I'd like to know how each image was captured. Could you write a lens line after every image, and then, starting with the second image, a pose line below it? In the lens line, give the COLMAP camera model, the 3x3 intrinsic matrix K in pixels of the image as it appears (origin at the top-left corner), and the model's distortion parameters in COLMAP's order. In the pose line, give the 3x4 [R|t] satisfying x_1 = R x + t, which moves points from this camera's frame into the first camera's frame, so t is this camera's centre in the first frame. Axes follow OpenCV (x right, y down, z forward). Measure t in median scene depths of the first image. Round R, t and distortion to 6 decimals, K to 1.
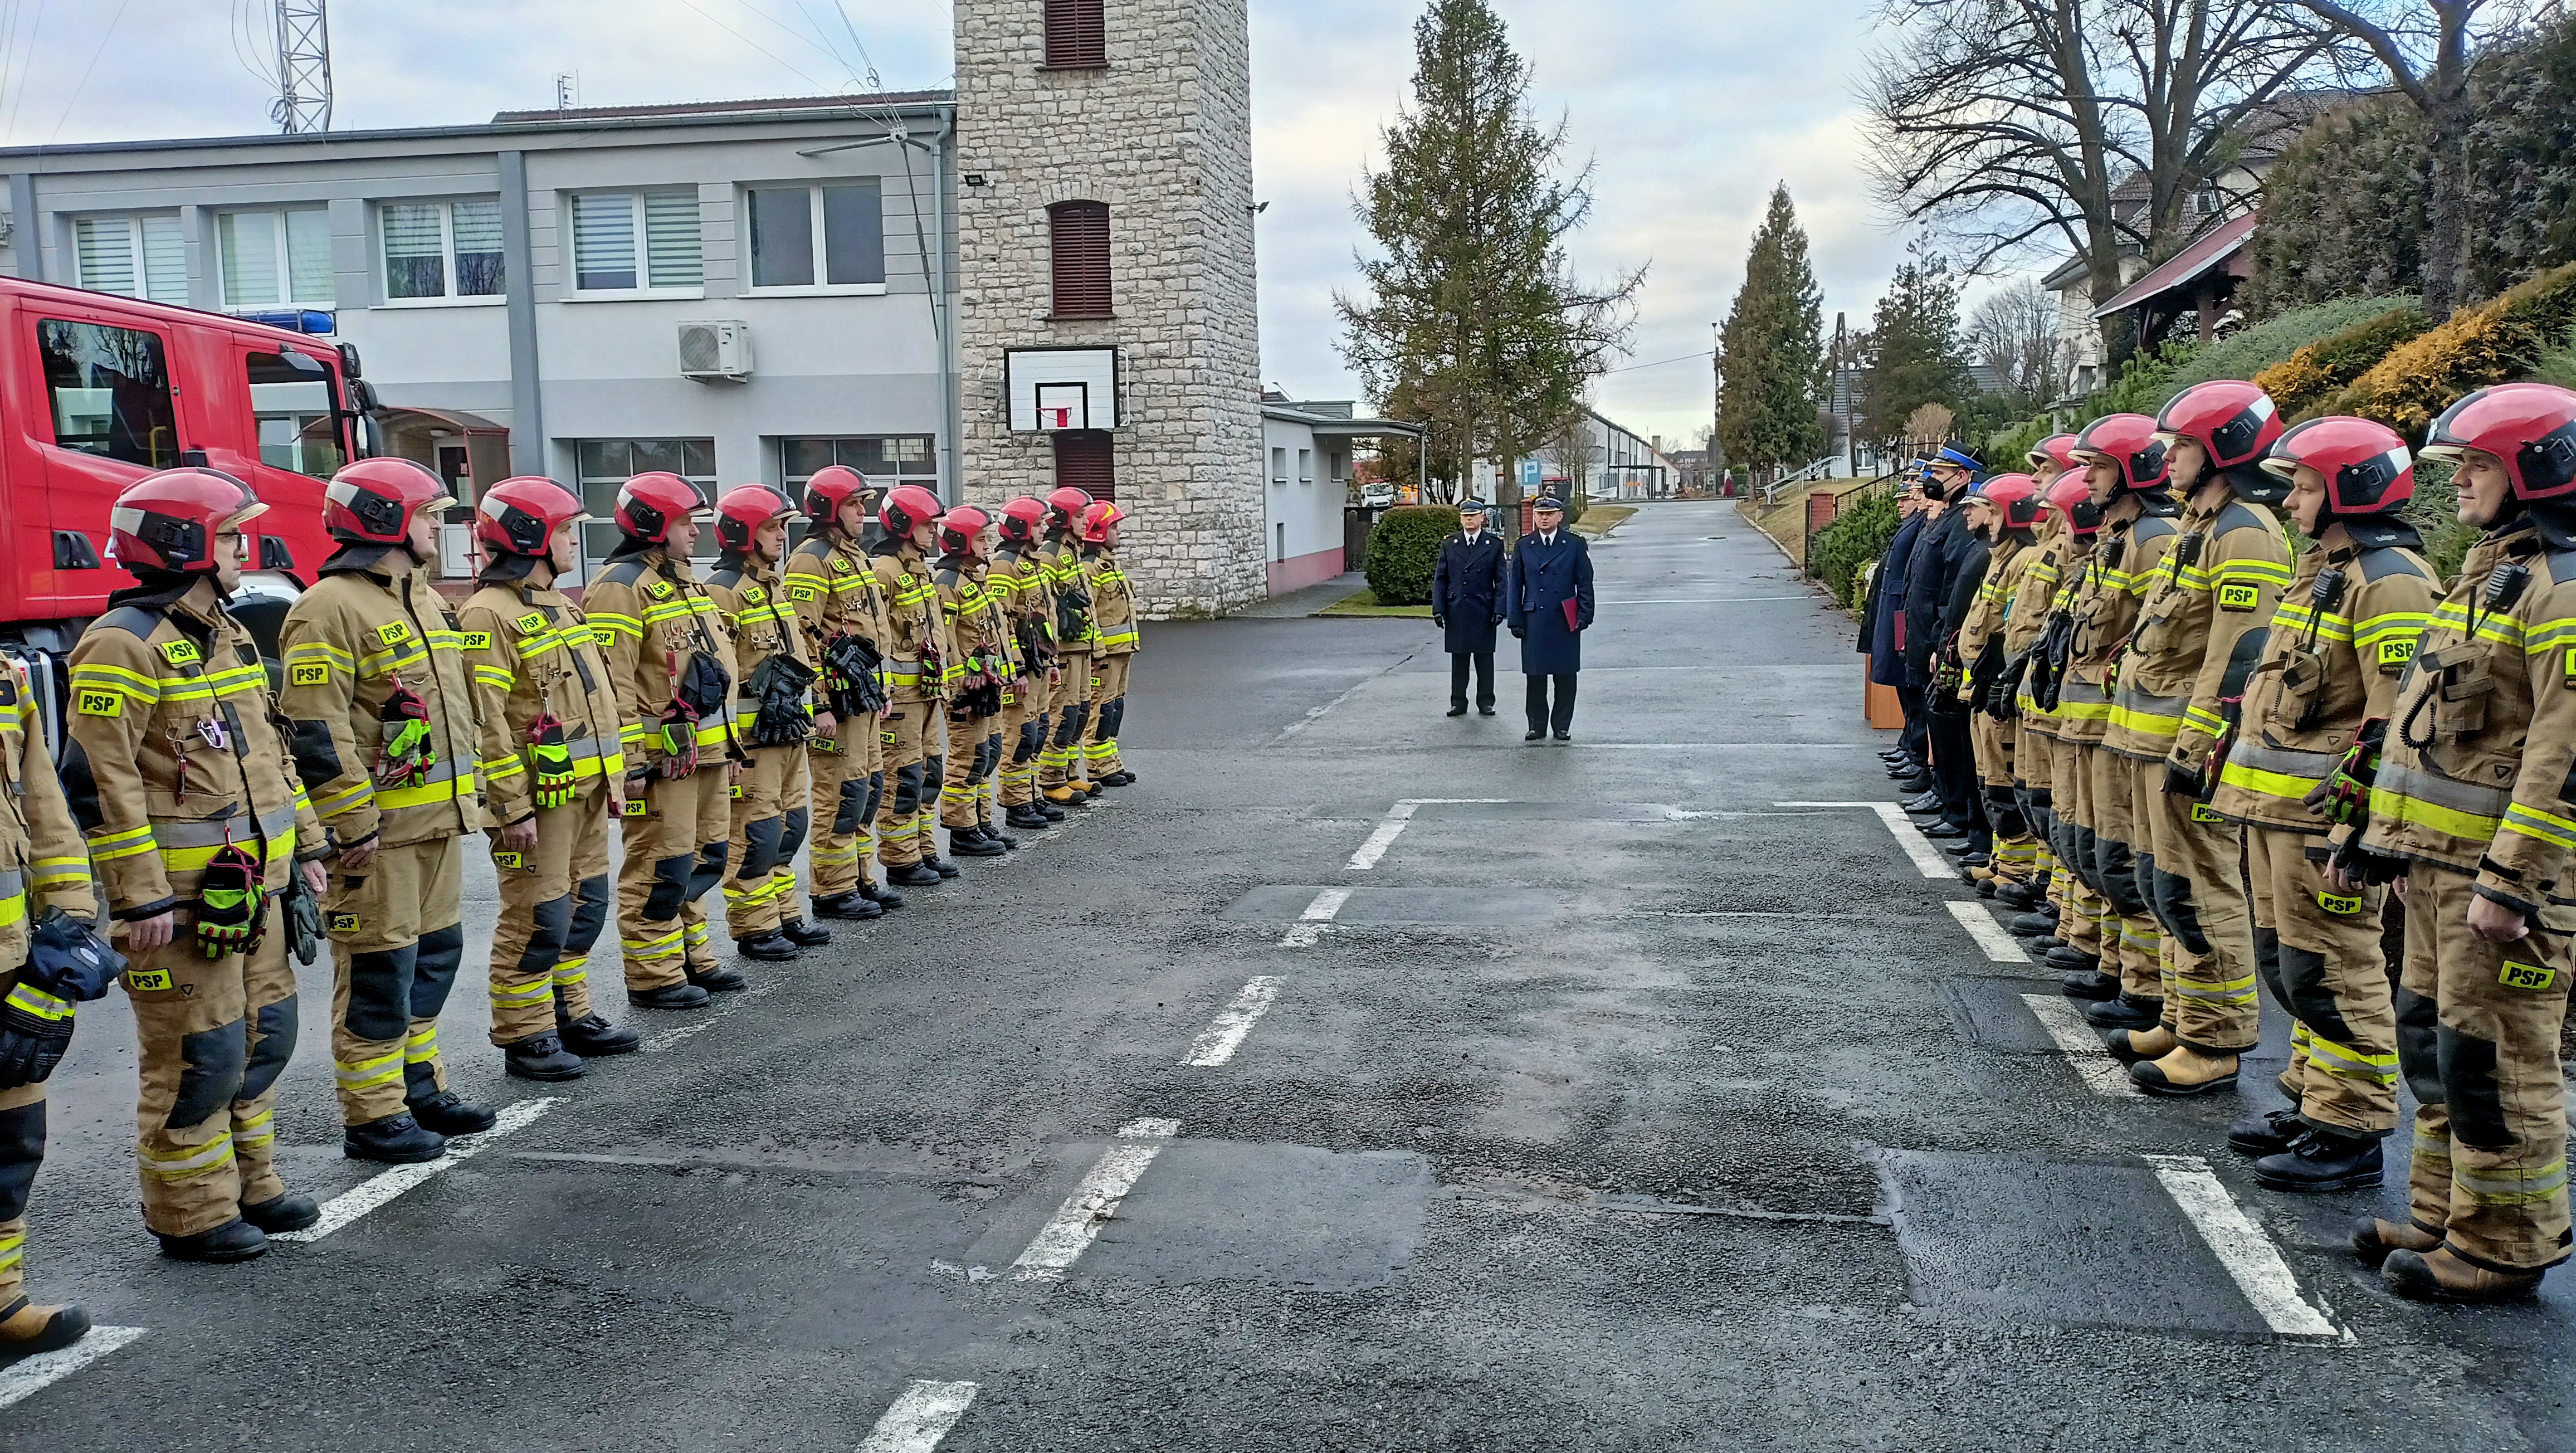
lens RADIAL K [[1942.5, 0, 1290.7], [0, 1942.5, 684.6], [0, 0, 1]] dist [0.059726, -0.066576]
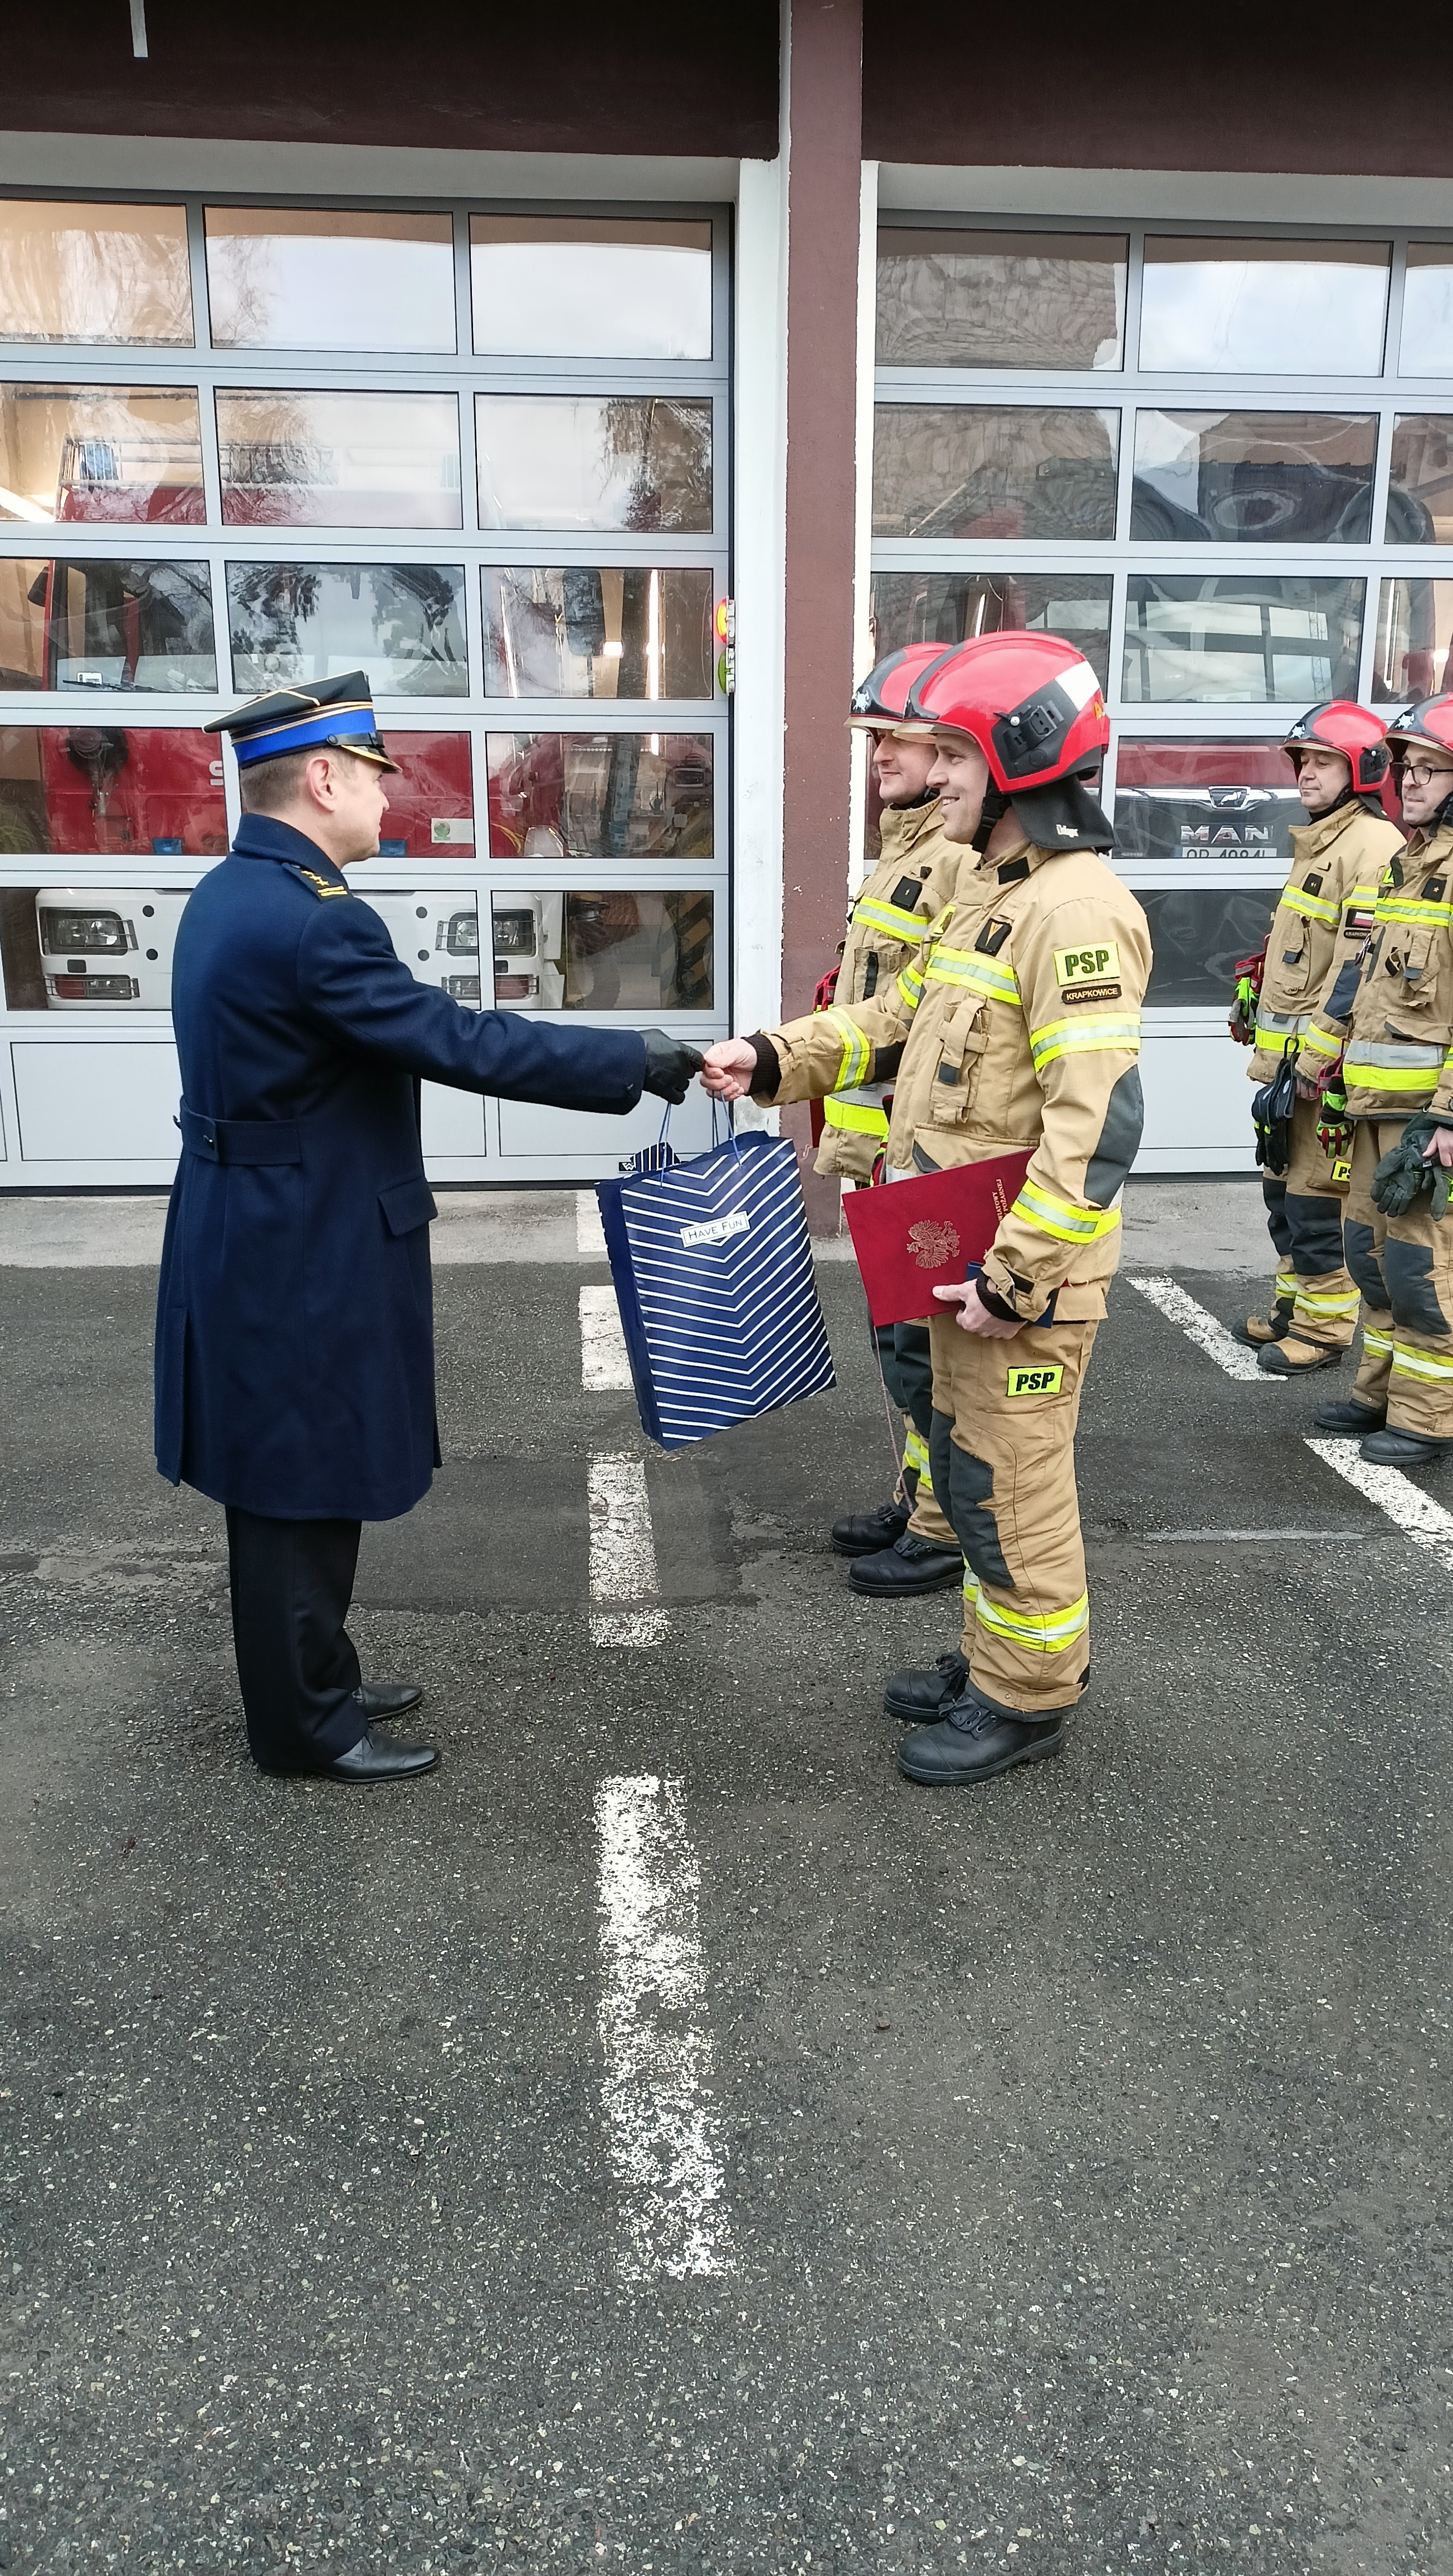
lens RADIAL K [[1942.5, 0, 726.8], [0, 1942.5, 1286.6], [0, 0, 1]] dist [0.059726, -0.066576]
pose [[-0.965235, 0.078000, -0.249473, 0.064075], [-0.012010, 0.940193, 0.340430, -0.140657], [0.261106, 0.331592, -0.906571, 1.647642]]
